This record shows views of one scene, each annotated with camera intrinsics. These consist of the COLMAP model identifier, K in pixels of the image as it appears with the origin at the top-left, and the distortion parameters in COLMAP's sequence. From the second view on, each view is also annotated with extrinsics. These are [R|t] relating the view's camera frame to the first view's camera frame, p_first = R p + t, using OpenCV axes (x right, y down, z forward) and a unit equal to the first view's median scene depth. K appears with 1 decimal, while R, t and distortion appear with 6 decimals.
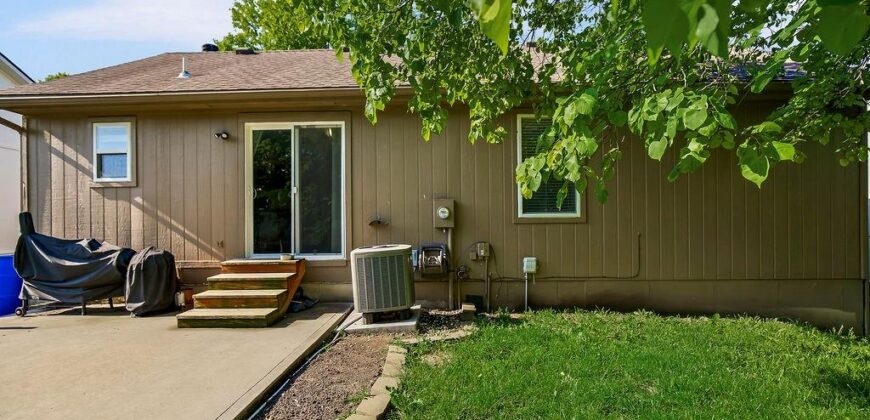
lens RADIAL K [[412.8, 0, 430.0], [0, 412.8, 214.3], [0, 0, 1]] dist [-0.001901, -0.000185]
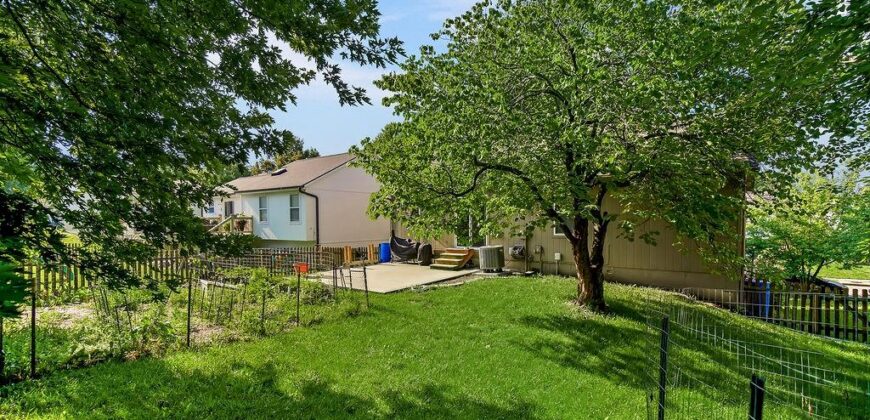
lens RADIAL K [[412.8, 0, 430.0], [0, 412.8, 214.3], [0, 0, 1]] dist [-0.001901, -0.000185]
pose [[0.796513, -0.003464, -0.604612, 1.090199], [0.007402, 0.999965, 0.004022, -0.126982], [0.604576, -0.007679, 0.796510, -1.265549]]
